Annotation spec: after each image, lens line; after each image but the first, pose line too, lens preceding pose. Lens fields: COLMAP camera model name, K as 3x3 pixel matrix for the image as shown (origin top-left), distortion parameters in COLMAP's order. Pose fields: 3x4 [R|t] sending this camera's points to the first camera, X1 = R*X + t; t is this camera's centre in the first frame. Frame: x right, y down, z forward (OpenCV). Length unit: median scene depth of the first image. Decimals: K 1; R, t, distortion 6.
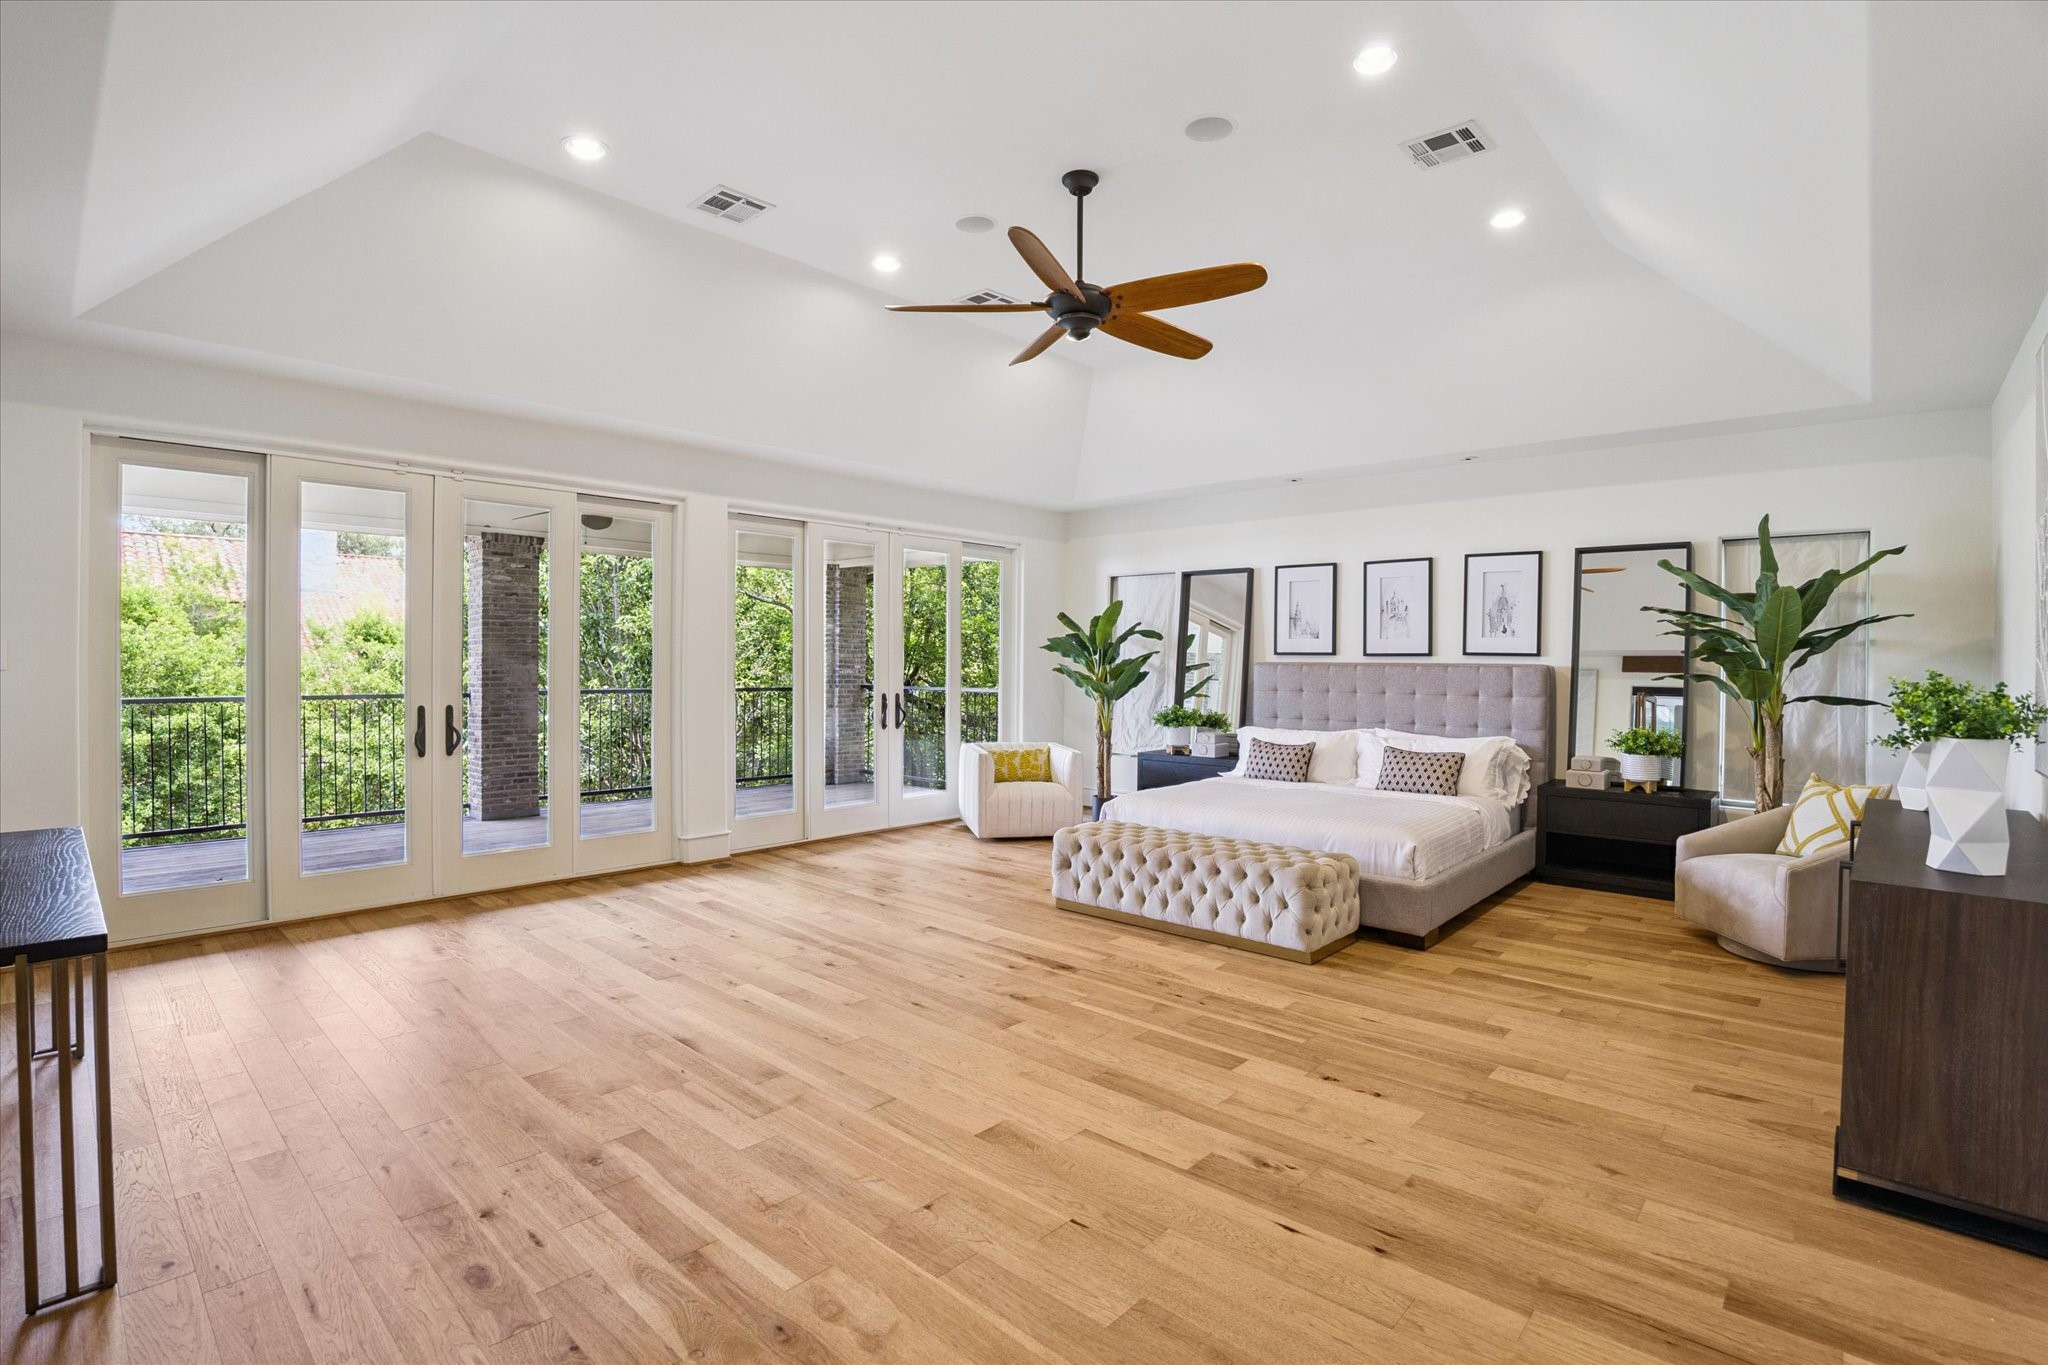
lens RADIAL K [[888.6, 0, 1014.4], [0, 888.6, 668.3], [0, 0, 1]] dist [0.000290, 0.000147]
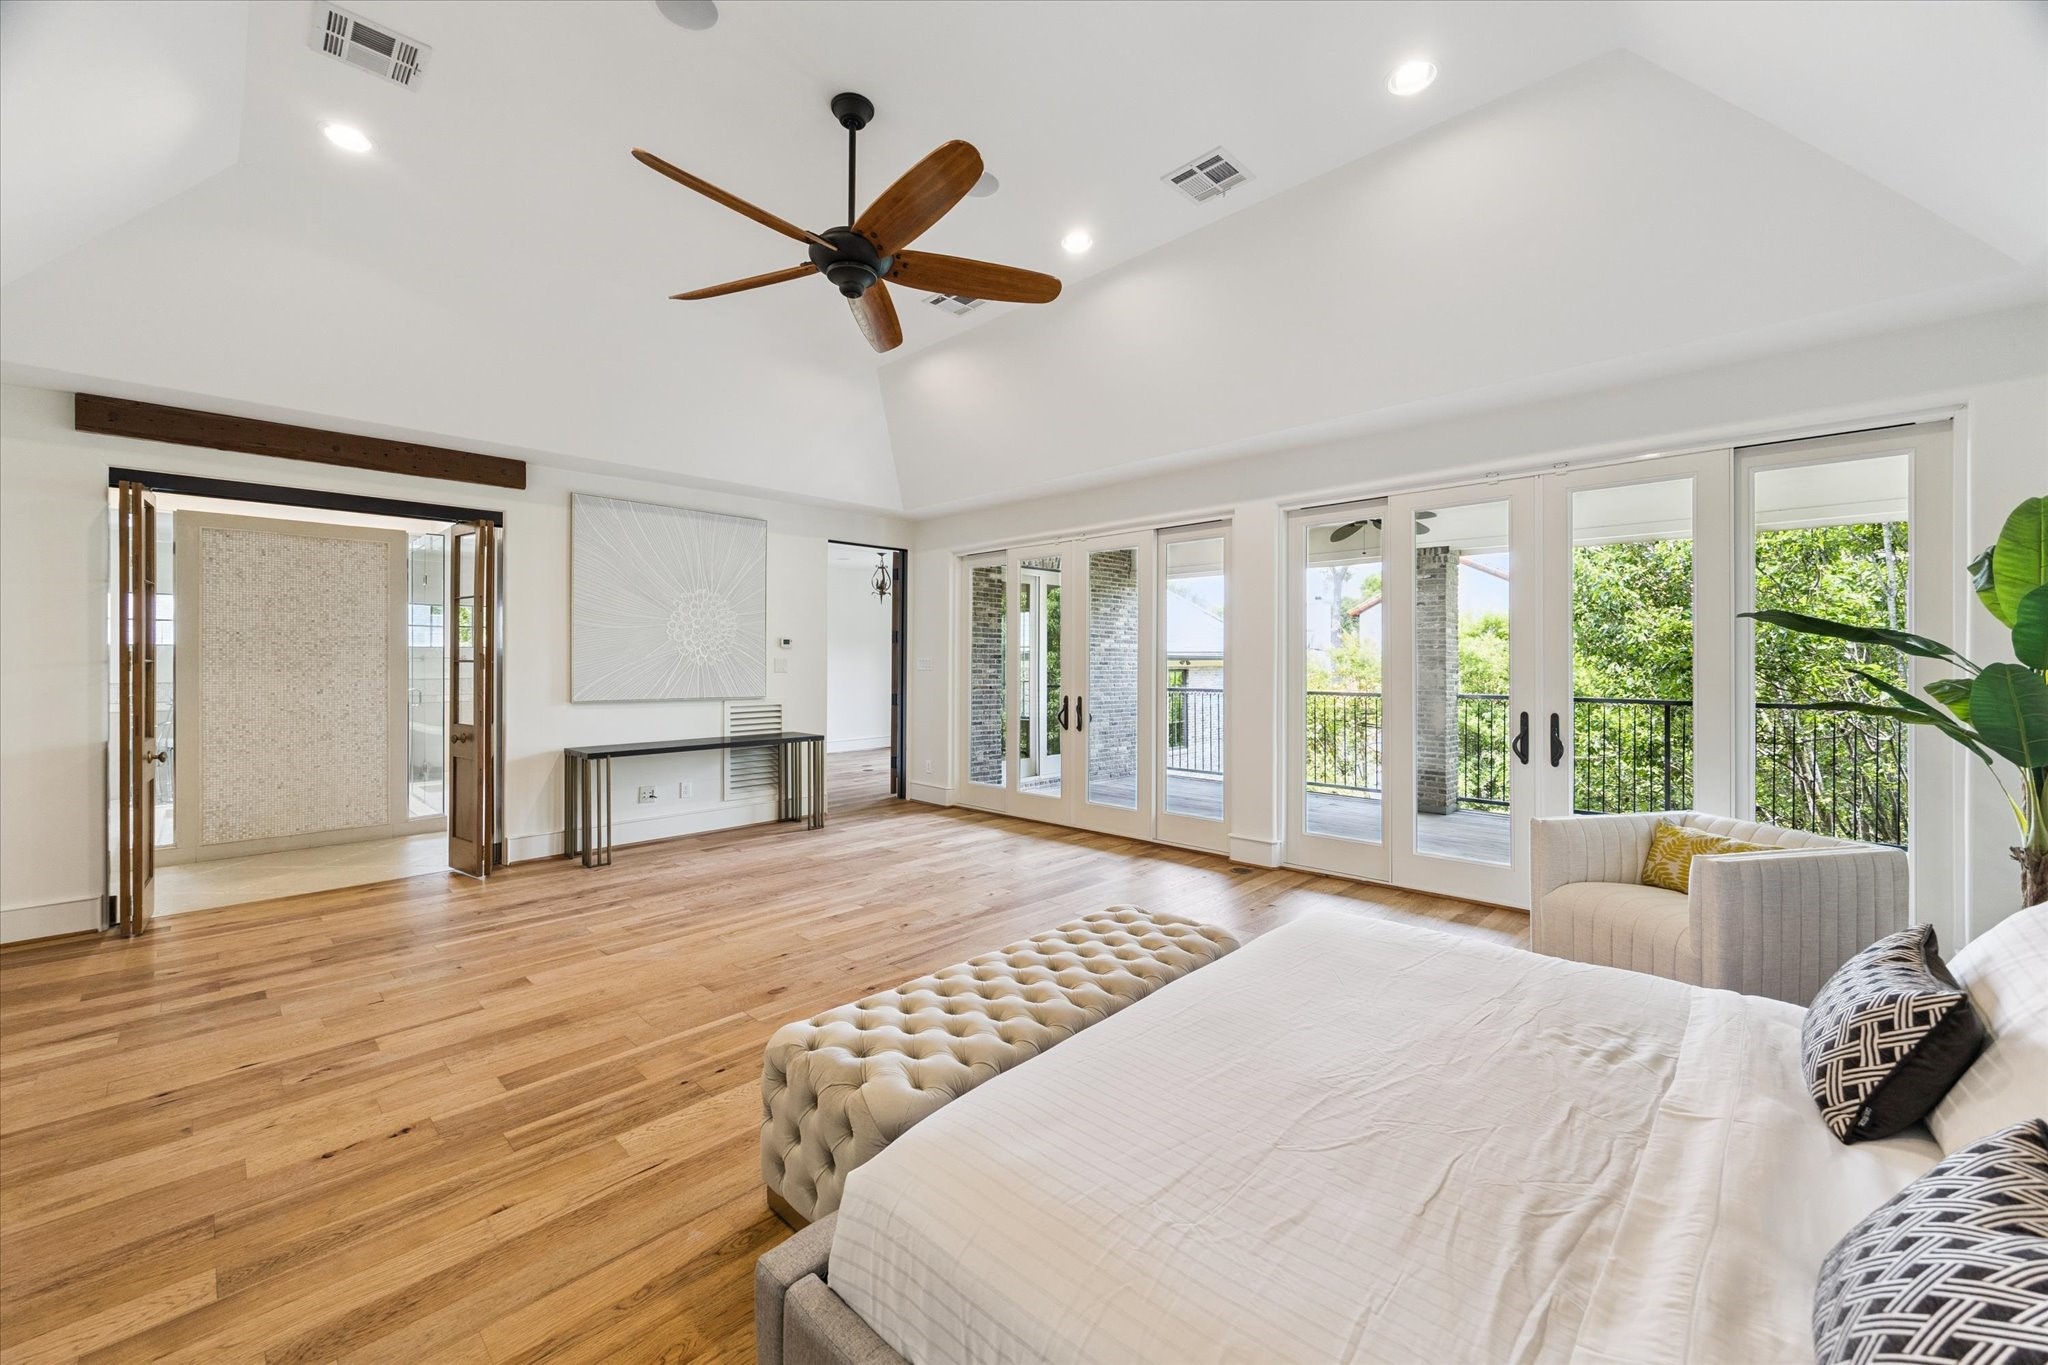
lens RADIAL K [[786.5, 0, 1026.7], [0, 786.5, 679.9], [0, 0, 1]] dist [-0.011055, -0.000251]
pose [[0.022197, -0.003364, -0.999748, 1.013194], [-0.003040, 0.999989, -0.003432, 0.031334], [0.999749, 0.003115, 0.022186, 1.442745]]
